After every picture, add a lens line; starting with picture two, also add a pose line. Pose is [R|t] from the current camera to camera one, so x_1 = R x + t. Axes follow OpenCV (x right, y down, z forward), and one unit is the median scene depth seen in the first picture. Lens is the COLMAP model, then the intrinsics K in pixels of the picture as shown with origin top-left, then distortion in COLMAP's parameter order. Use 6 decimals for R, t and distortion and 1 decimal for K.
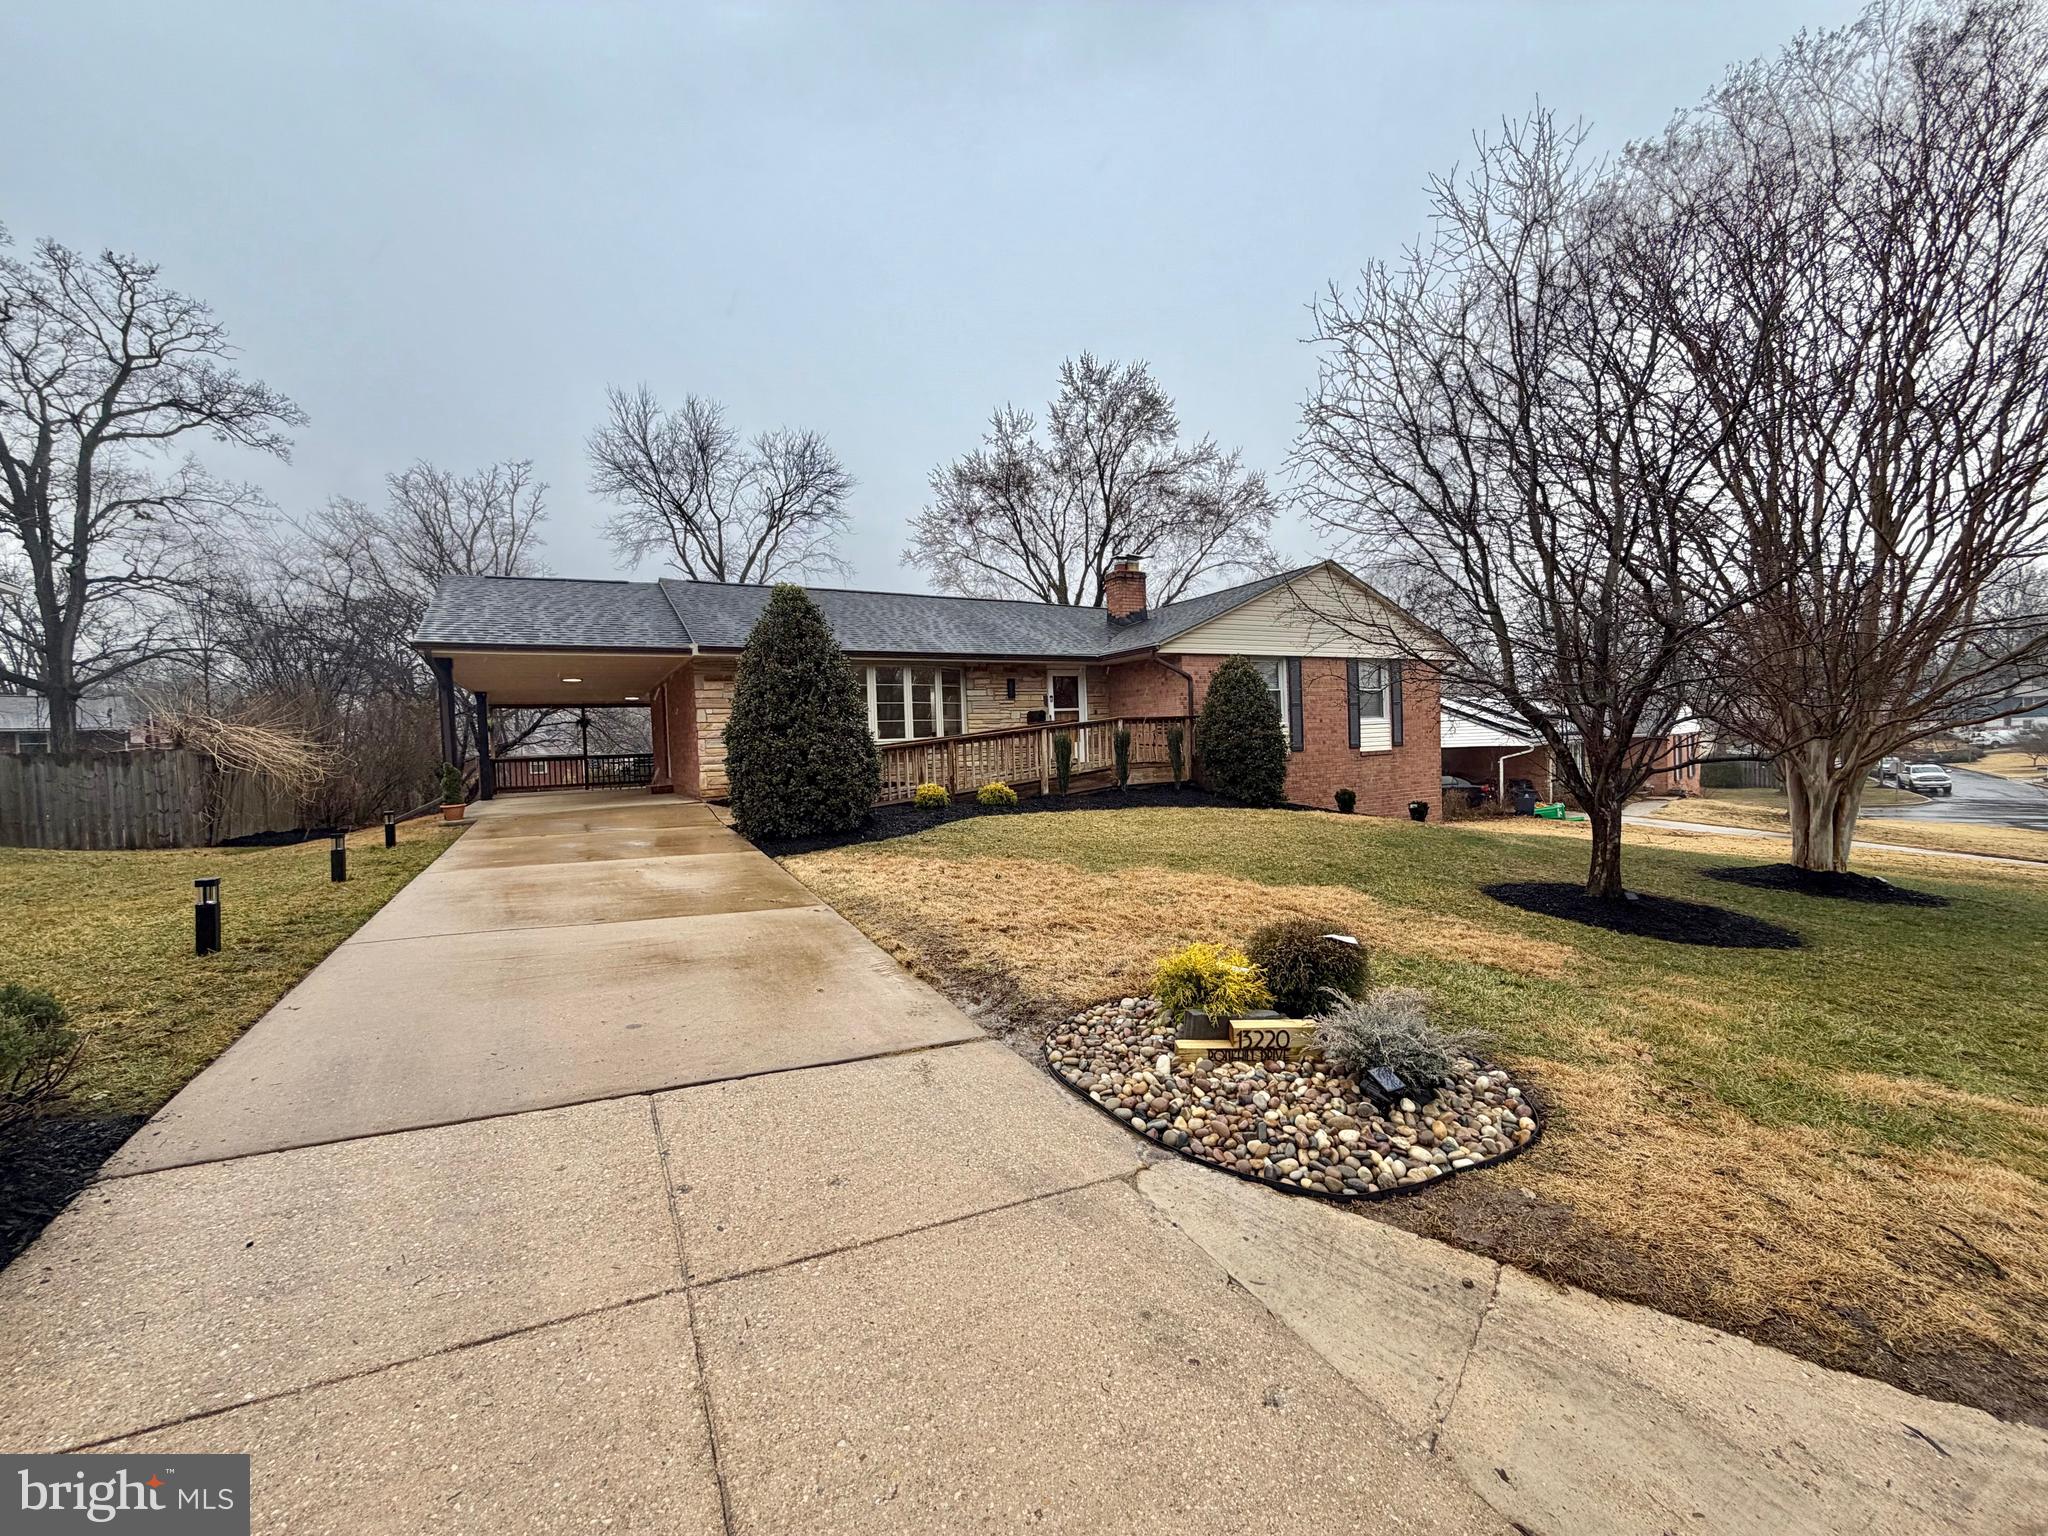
lens RADIAL K [[816.7, 0, 1024.0], [0, 816.7, 768.0], [0, 0, 1]] dist [-0.000375, -0.000811]
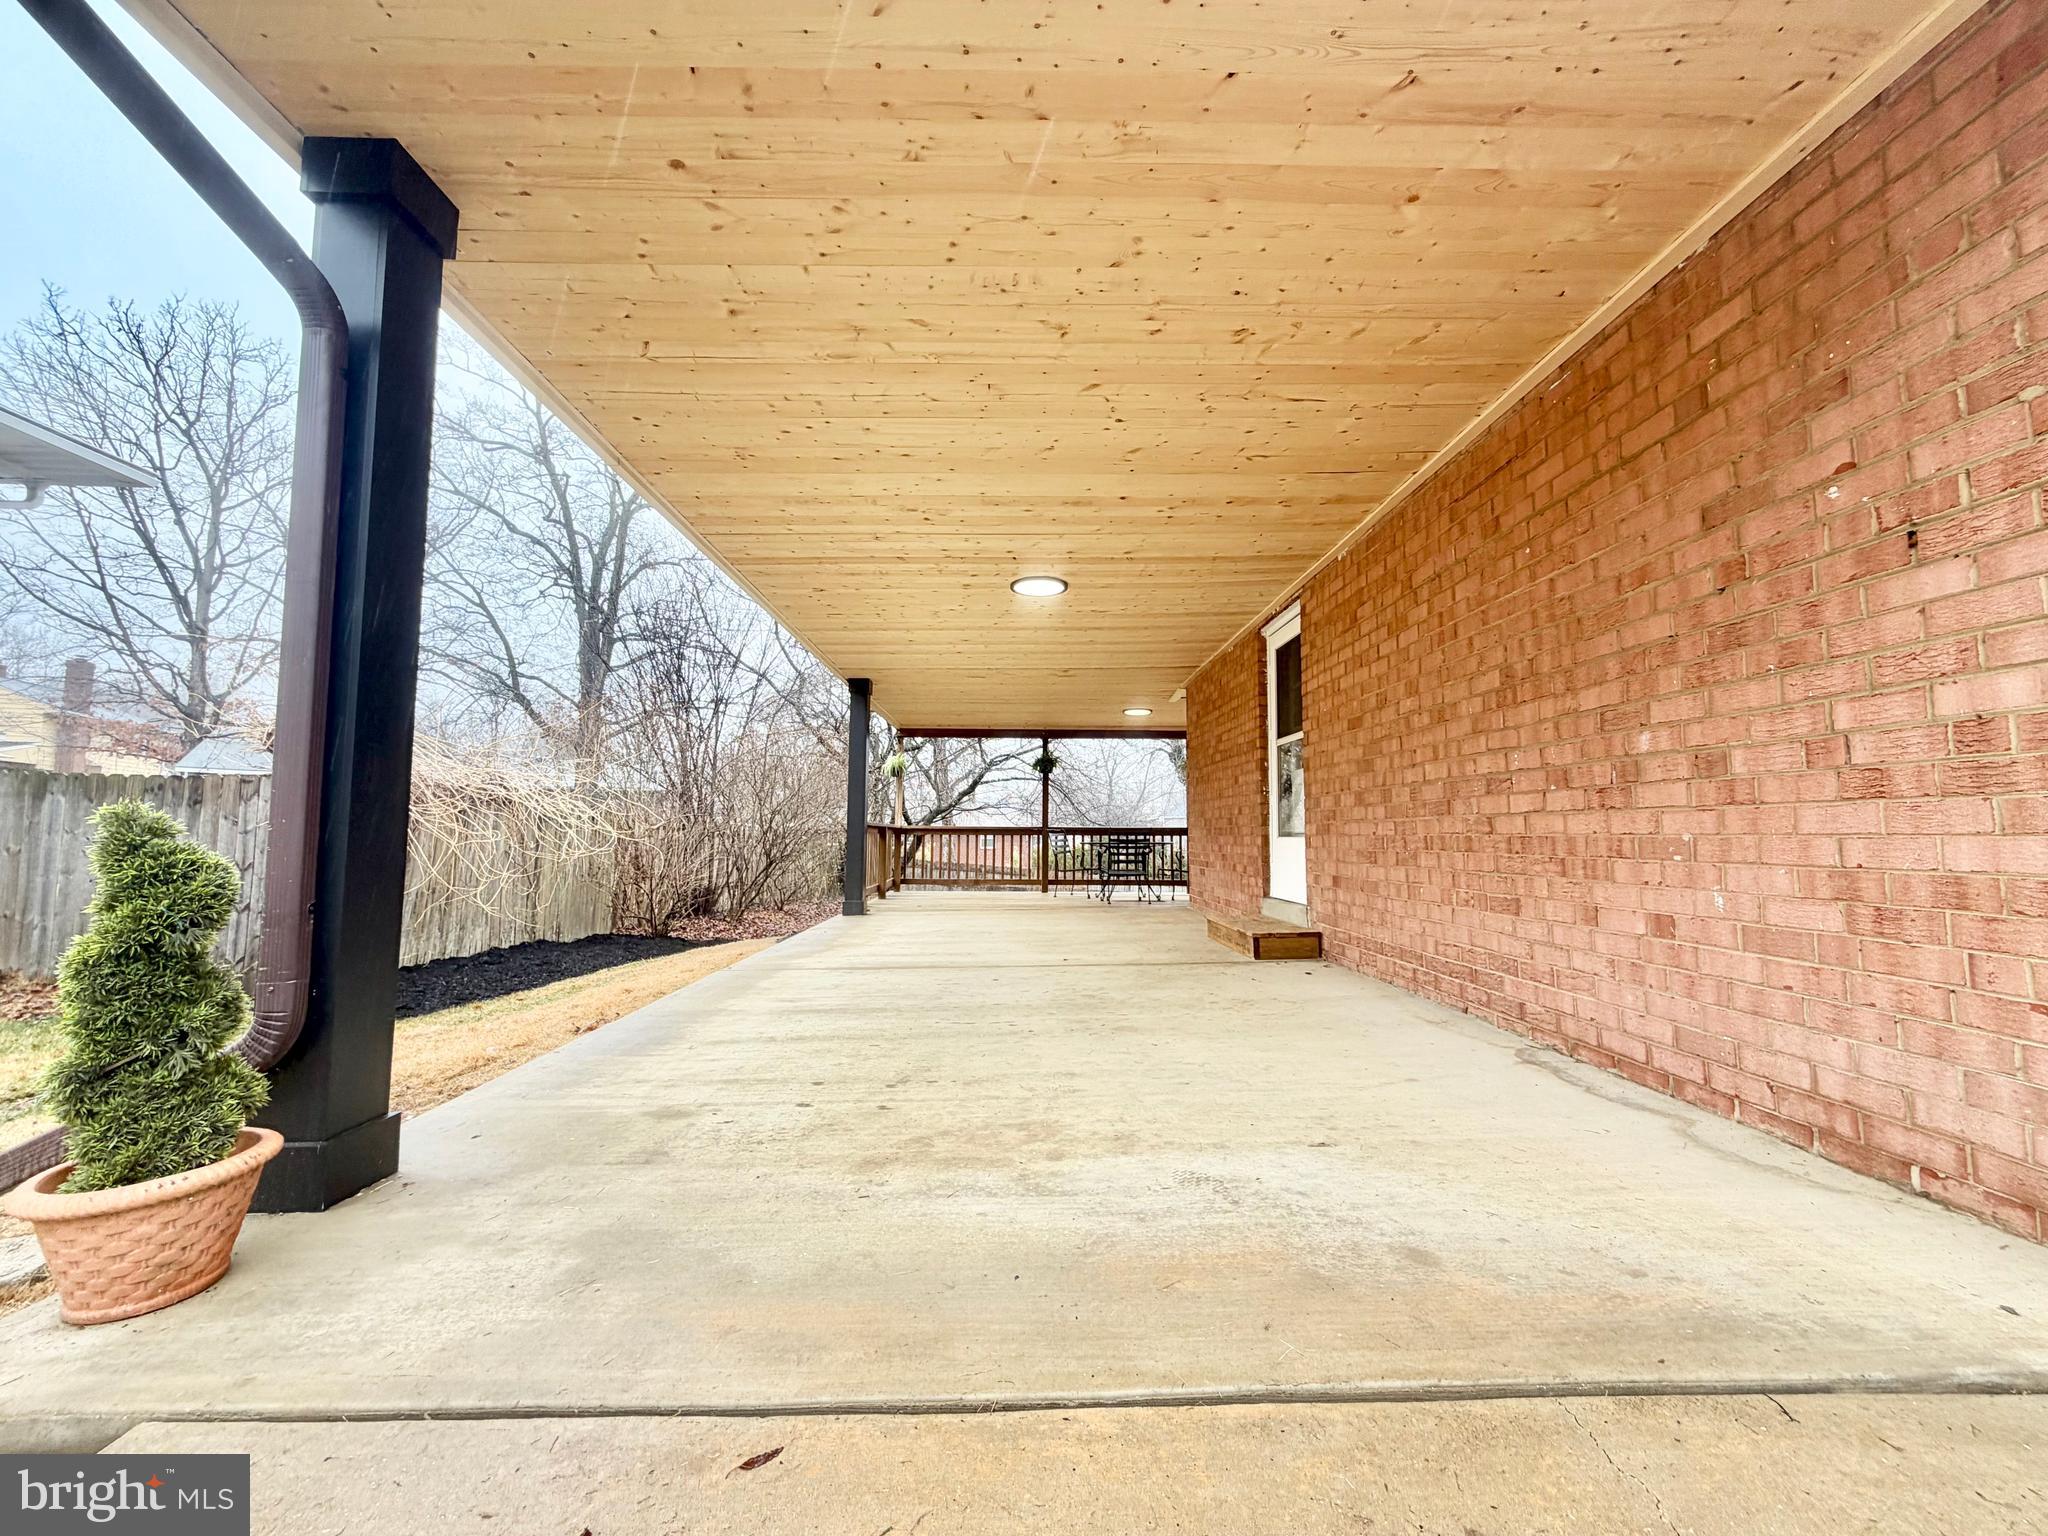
lens RADIAL K [[815.3, 0, 1024.0], [0, 815.3, 768.0], [0, 0, 1]] dist [0.000459, -0.000276]
pose [[0.875859, 0.002756, -0.482560, -0.528760], [-0.053948, 0.994274, -0.092238, -0.007342], [0.479543, 0.106821, 0.870993, 0.949821]]
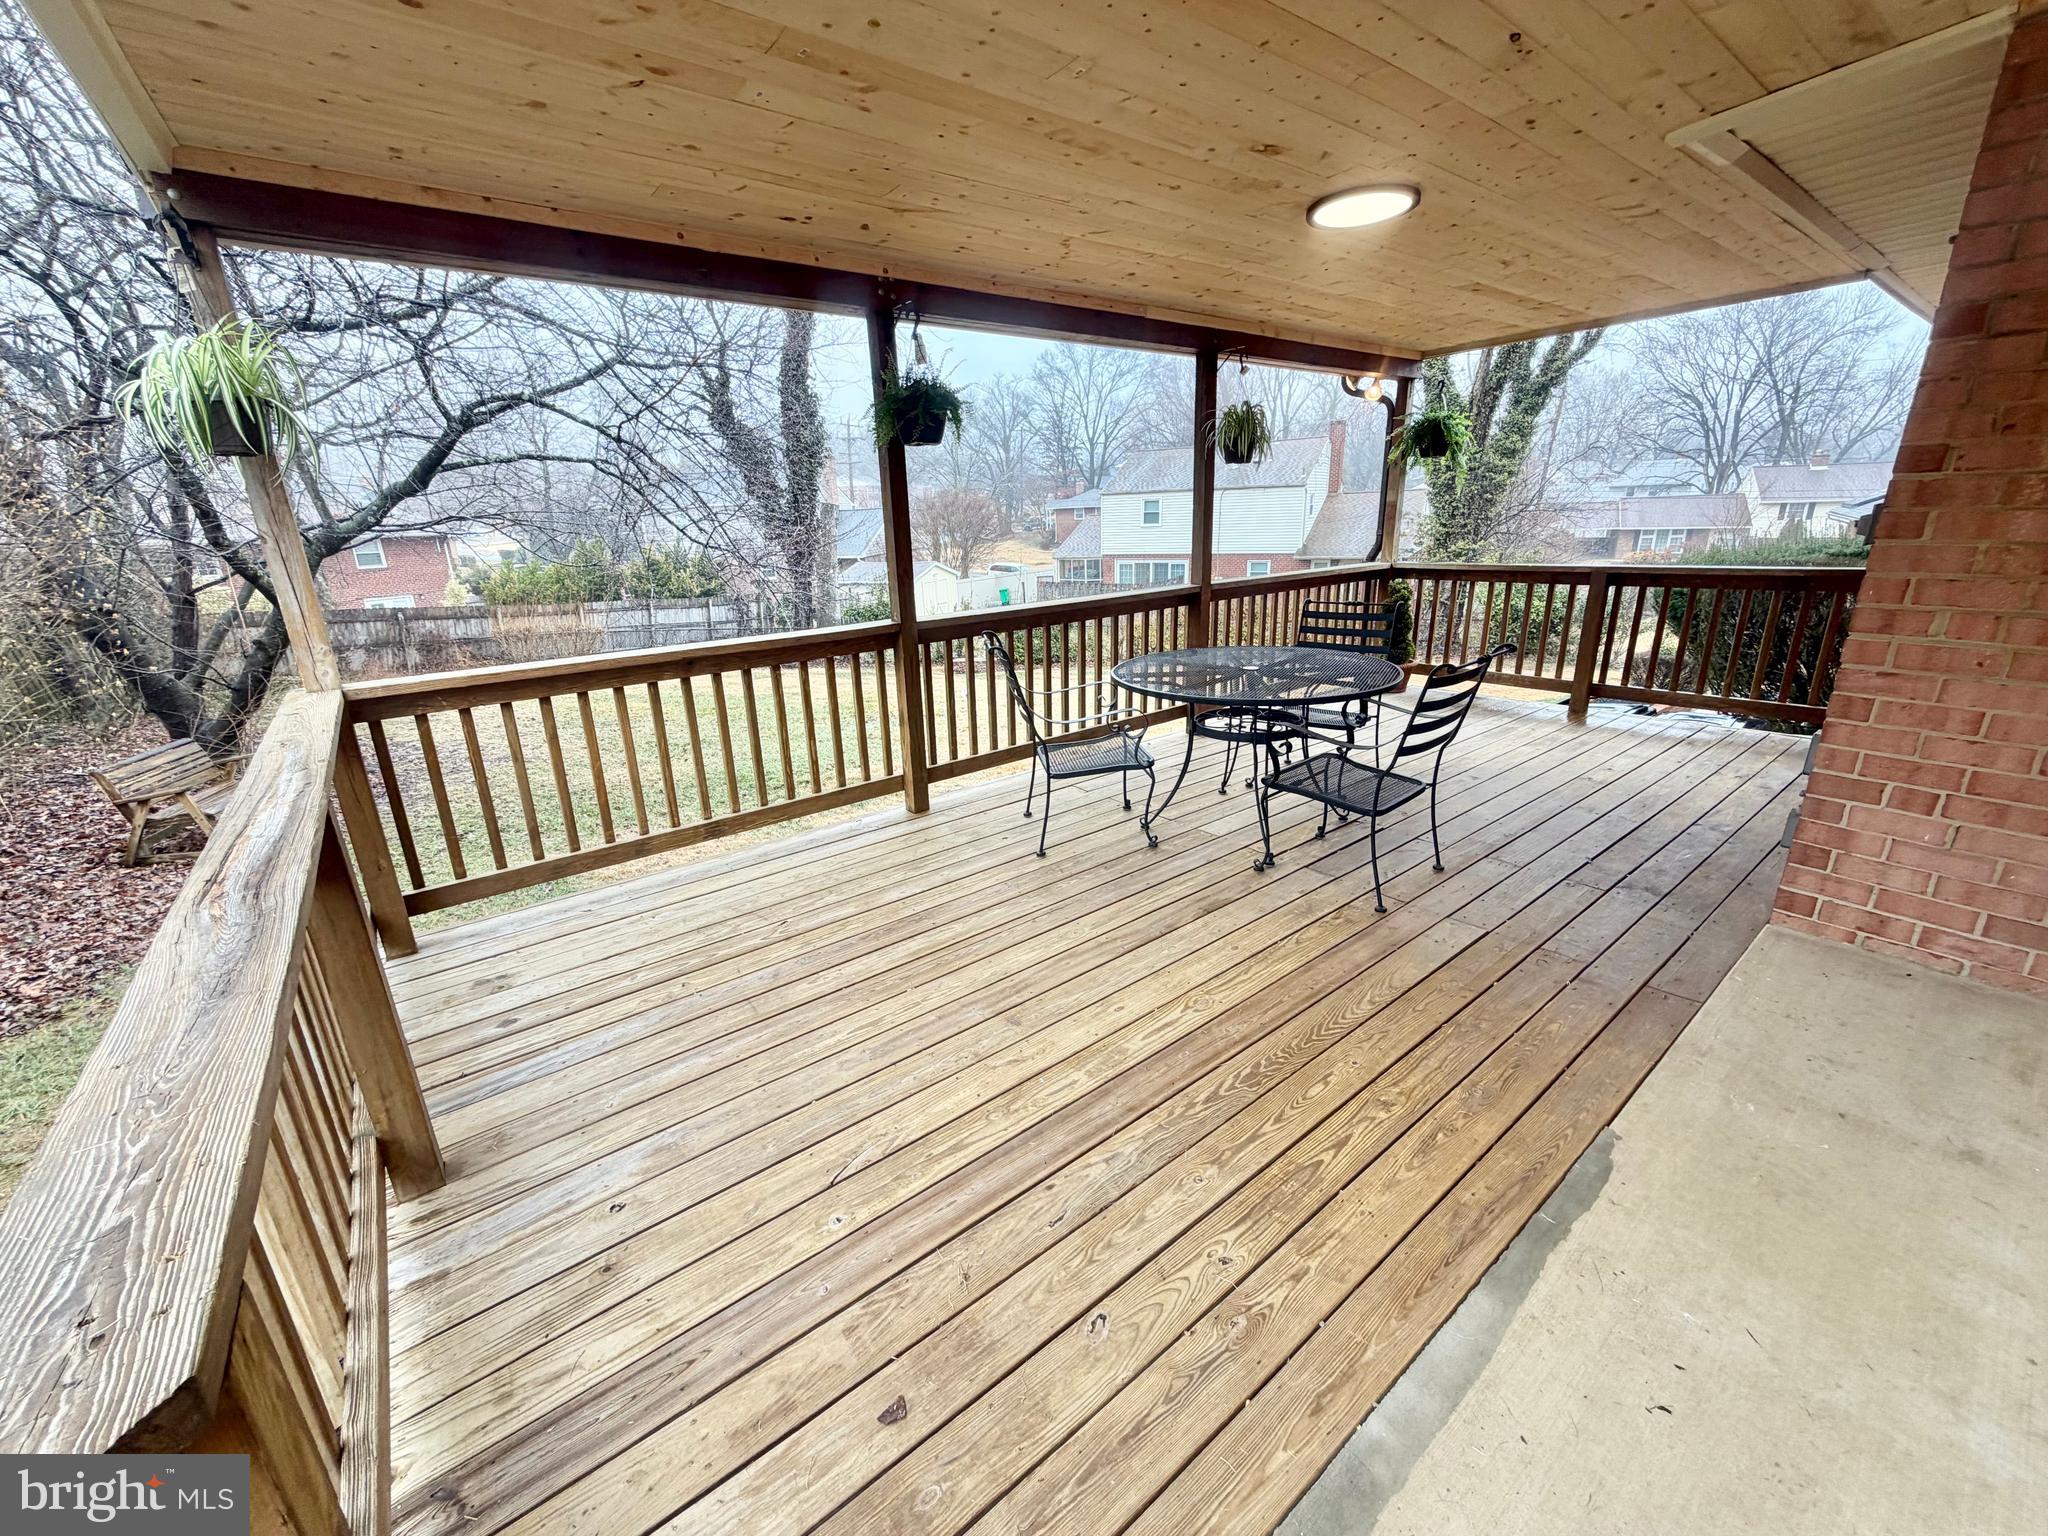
lens RADIAL K [[823.5, 0, 1016.9], [0, 823.5, 769.7], [0, 0, 1]] dist [0.000380, -0.000236]
pose [[0.991043, -0.036347, 0.128499, -0.962060], [0.001008, 0.964254, 0.264979, -0.056292], [-0.133537, -0.262476, 0.955654, 1.476300]]
